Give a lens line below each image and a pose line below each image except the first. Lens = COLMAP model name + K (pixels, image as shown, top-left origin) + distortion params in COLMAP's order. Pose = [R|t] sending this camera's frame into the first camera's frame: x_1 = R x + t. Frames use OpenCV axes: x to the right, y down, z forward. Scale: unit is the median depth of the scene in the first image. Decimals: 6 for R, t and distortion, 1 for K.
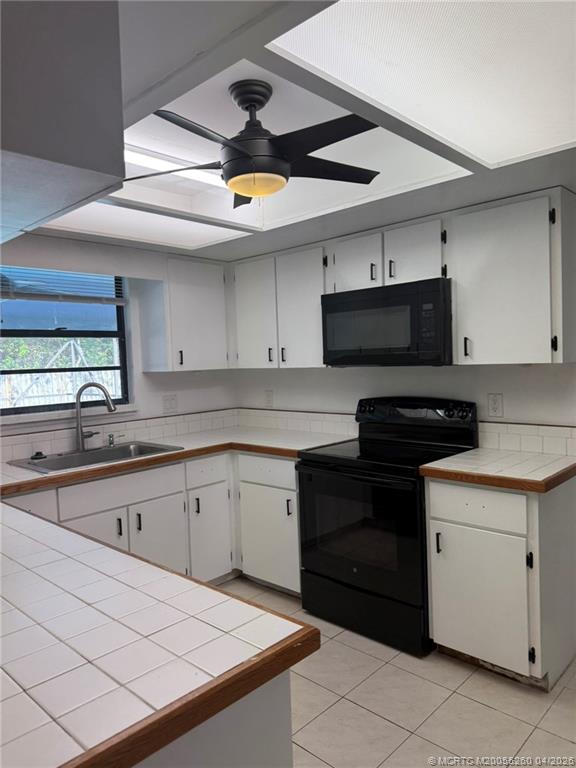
lens RADIAL K [[532.6, 0, 286.8], [0, 532.6, 381.3], [0, 0, 1]] dist [0.021634, -0.043672]
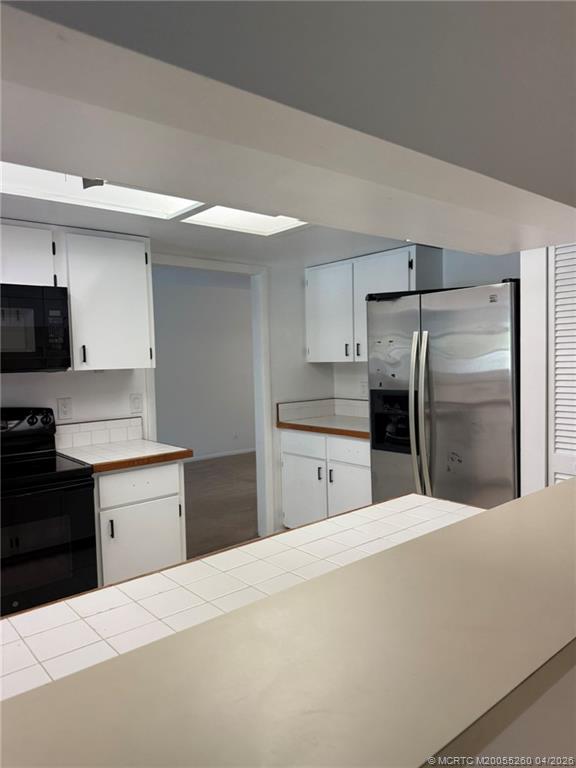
lens RADIAL K [[532.6, 0, 287.8], [0, 532.6, 387.2], [0, 0, 1]] dist [0.021634, -0.043672]
pose [[0.091515, -0.027196, 0.995432, -0.689329], [0.056684, 0.998148, 0.022059, 0.002877], [-0.994189, 0.054406, 0.092888, 0.460302]]
